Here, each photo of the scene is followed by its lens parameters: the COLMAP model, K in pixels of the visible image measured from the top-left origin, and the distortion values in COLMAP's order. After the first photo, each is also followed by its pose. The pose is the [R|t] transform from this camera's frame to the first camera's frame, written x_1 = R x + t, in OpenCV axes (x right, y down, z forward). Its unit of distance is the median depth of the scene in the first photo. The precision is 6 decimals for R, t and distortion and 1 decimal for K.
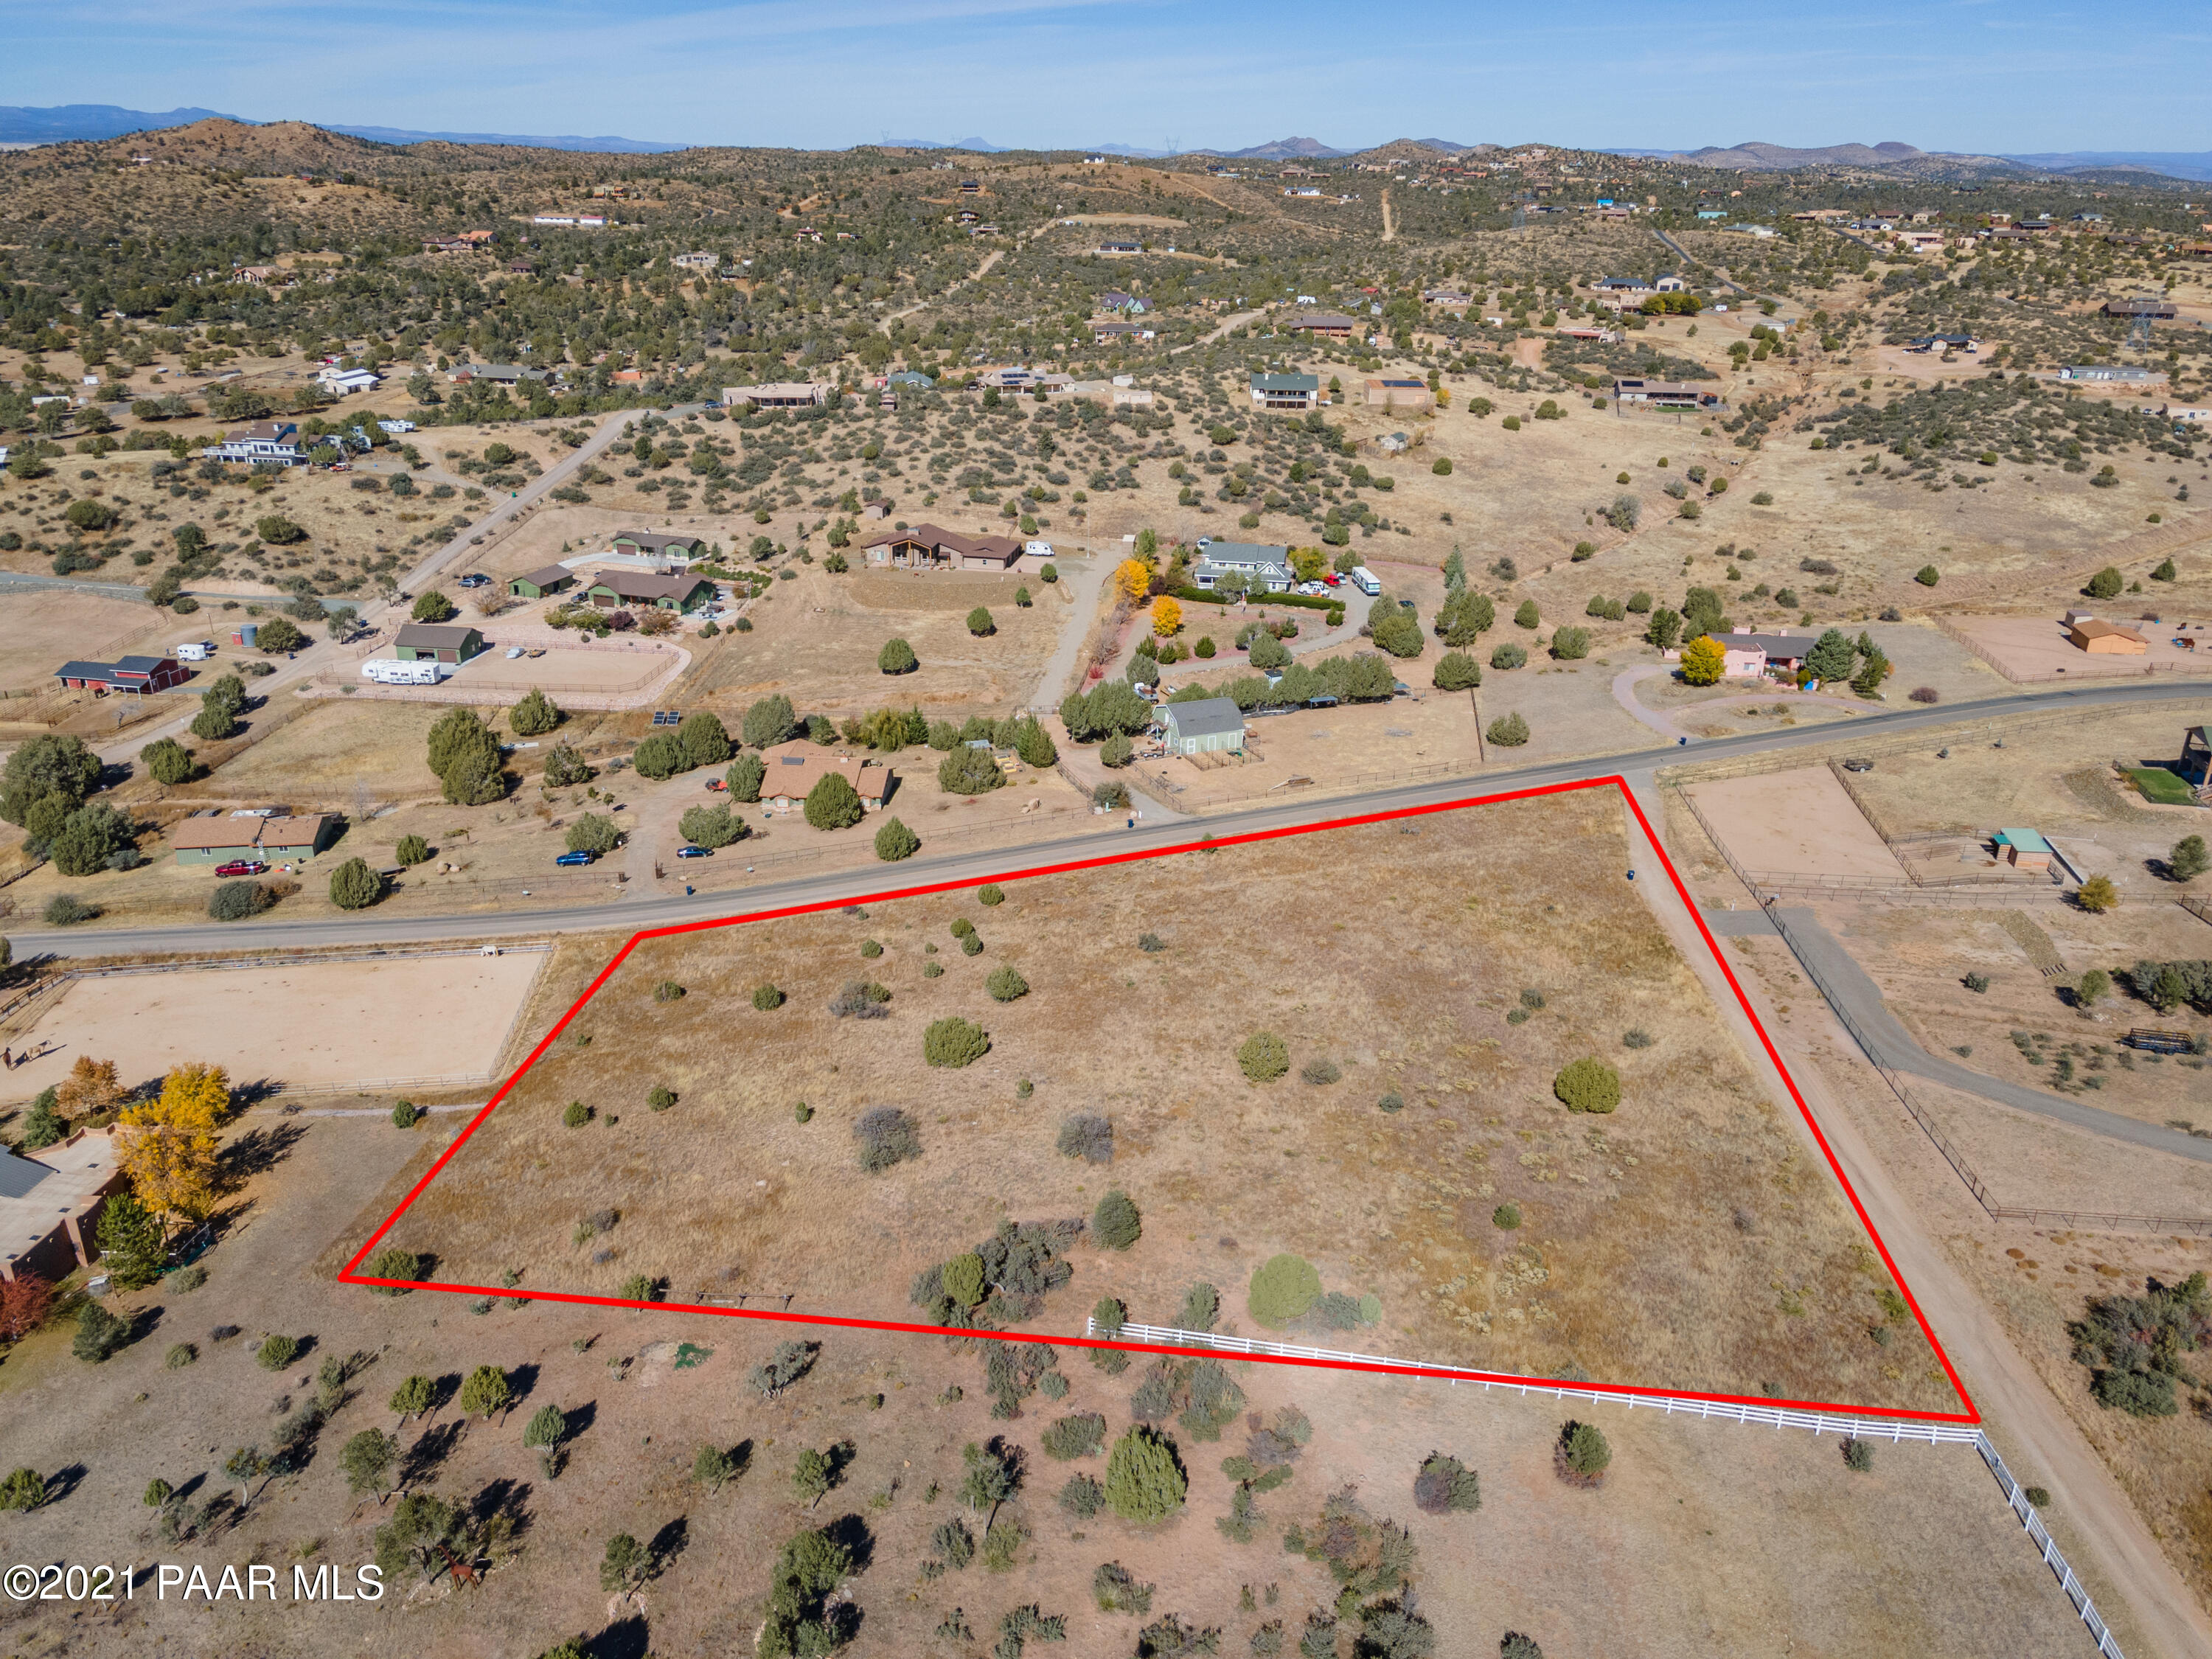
lens RADIAL K [[1625.3, 0, 1148.2], [0, 1625.3, 821.0], [0, 0, 1]] dist [0.013618, 0.063491]
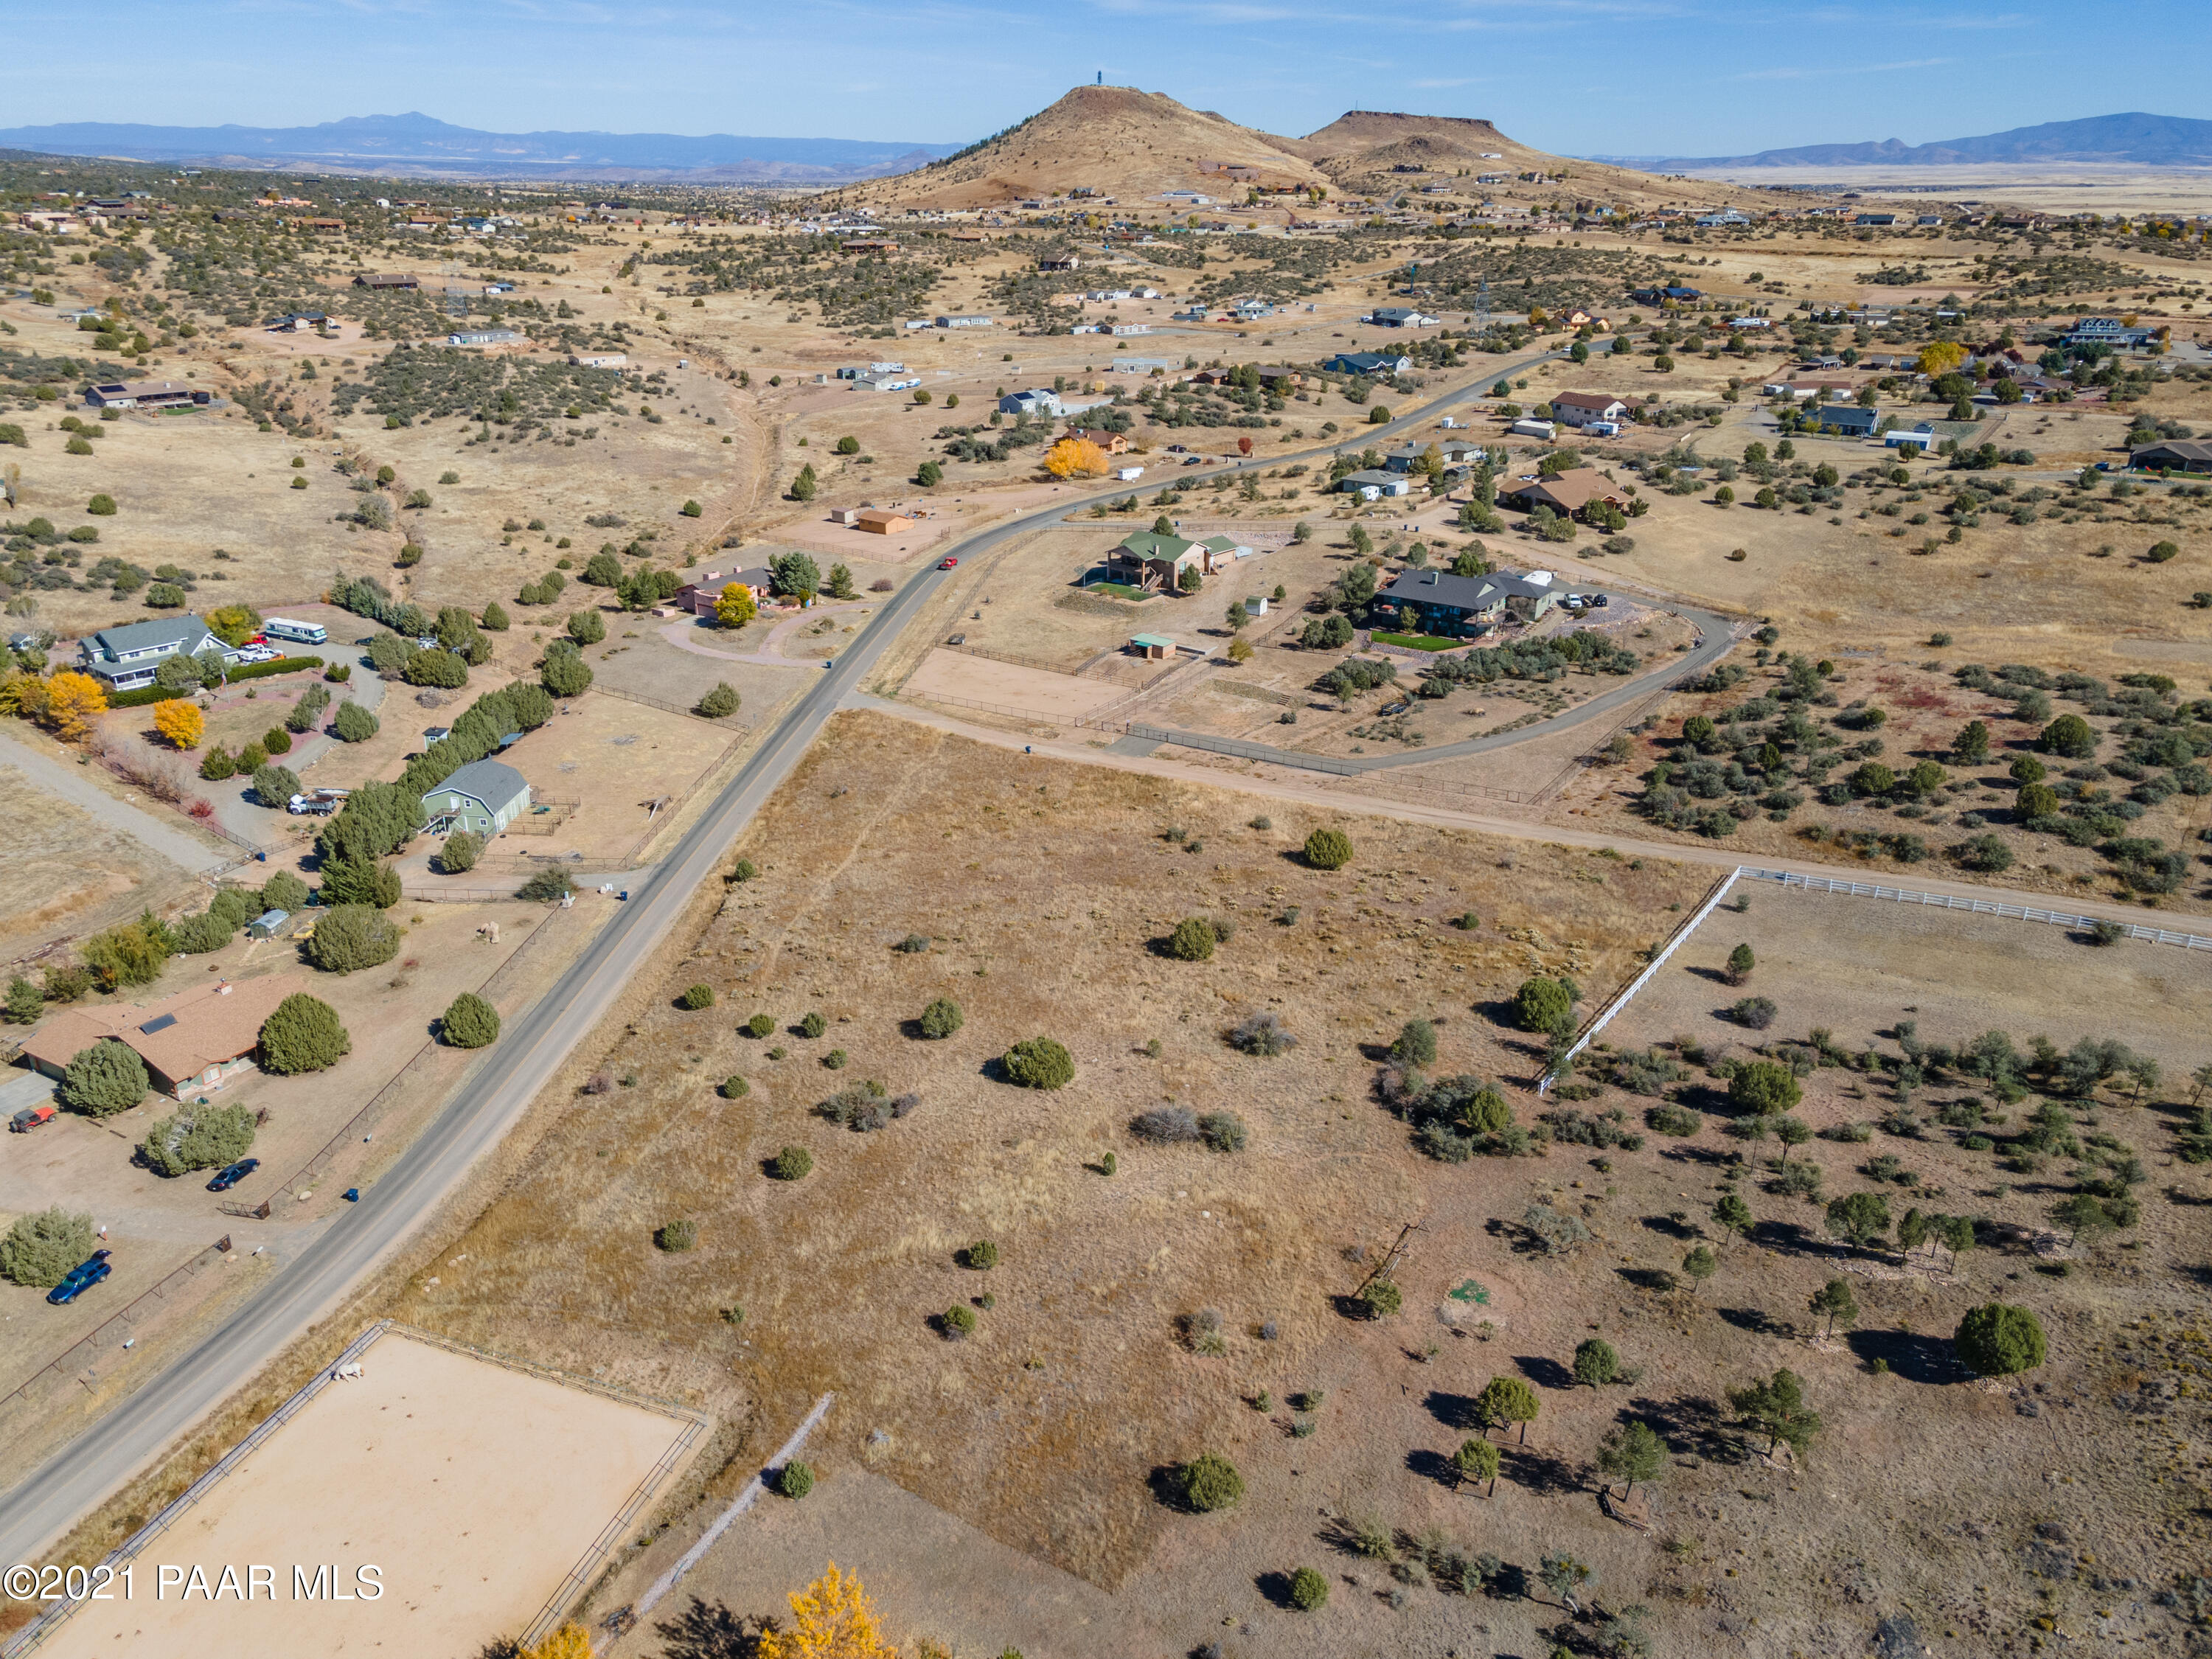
lens RADIAL K [[1625.3, 0, 1148.2], [0, 1625.3, 821.0], [0, 0, 1]] dist [0.013618, 0.063491]
pose [[0.455715, -0.354128, 0.816650, -0.435874], [0.344169, 0.916201, 0.205240, -0.089084], [-0.820897, 0.187535, 0.539406, 0.219347]]
